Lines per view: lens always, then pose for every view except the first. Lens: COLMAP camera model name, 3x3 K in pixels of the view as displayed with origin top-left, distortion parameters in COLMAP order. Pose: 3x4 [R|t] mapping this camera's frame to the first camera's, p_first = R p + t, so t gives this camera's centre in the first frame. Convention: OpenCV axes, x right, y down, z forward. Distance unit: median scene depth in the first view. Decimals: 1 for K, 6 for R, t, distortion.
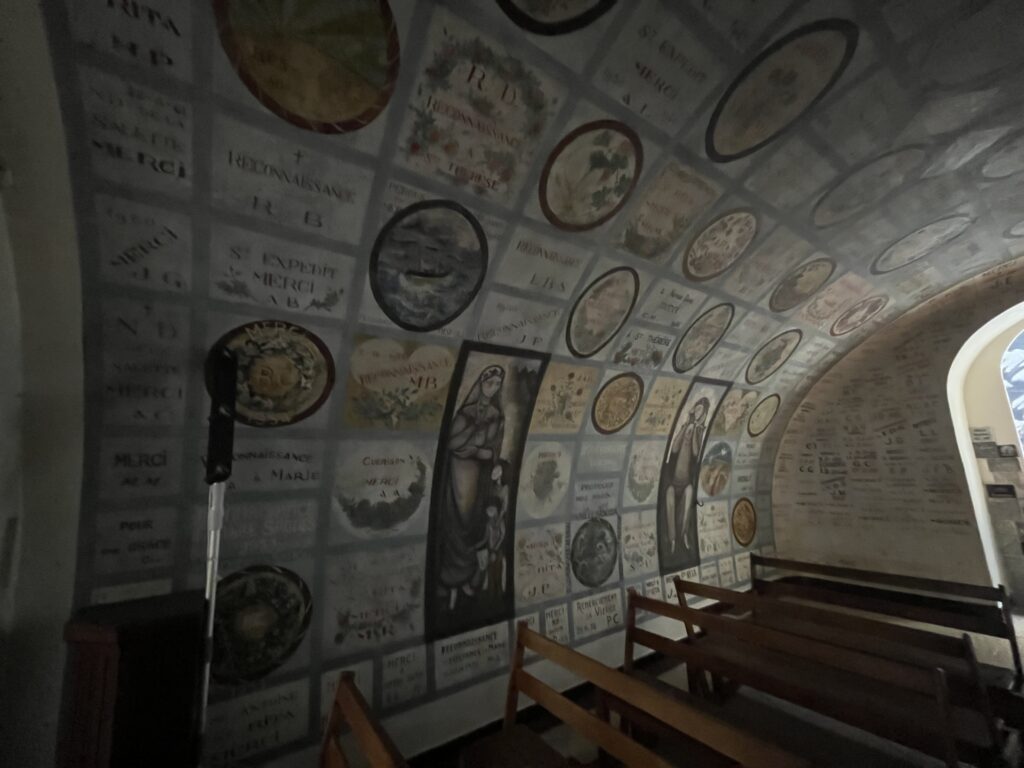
lens RADIAL K [[418.5, 0, 512.0], [0, 418.5, 384.0], [0, 0, 1]] dist [-0.001322, -0.000383]
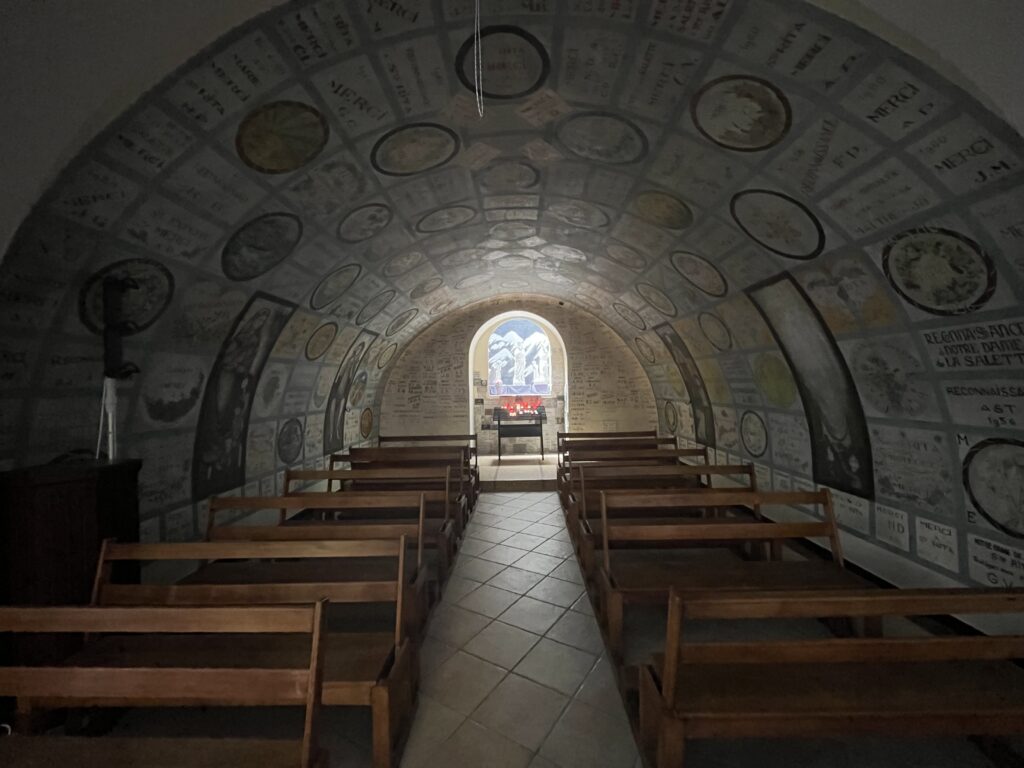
lens RADIAL K [[418.5, 0, 512.0], [0, 418.5, 384.0], [0, 0, 1]] dist [-0.001322, -0.000383]
pose [[0.586855, 0.031332, 0.809085, -0.566151], [-0.164464, 0.983033, 0.081223, -0.036237], [-0.792813, -0.180732, 0.582051, -0.439037]]
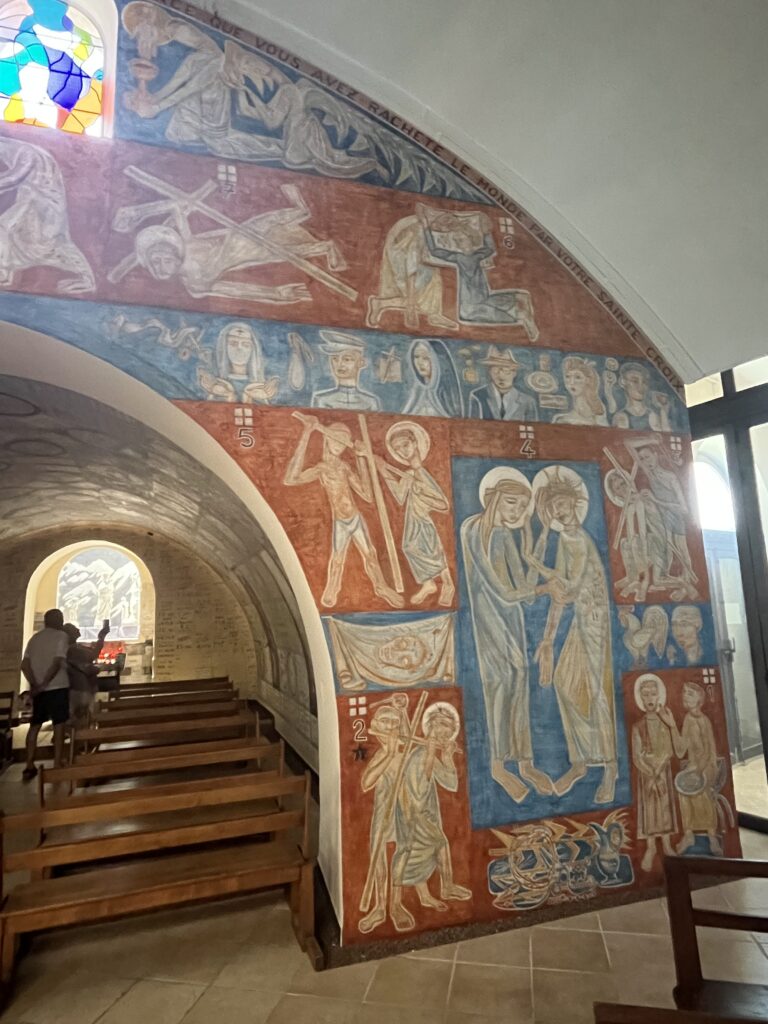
lens RADIAL K [[599.3, 0, 384.0], [0, 599.3, 512.0], [0, 0, 1]] dist [-0.000929, -0.000073]
pose [[0.263038, 0.190795, 0.945731, -1.089761], [-0.166187, 0.974559, -0.150389, -0.199971], [-0.950364, -0.117610, 0.288054, -1.221041]]
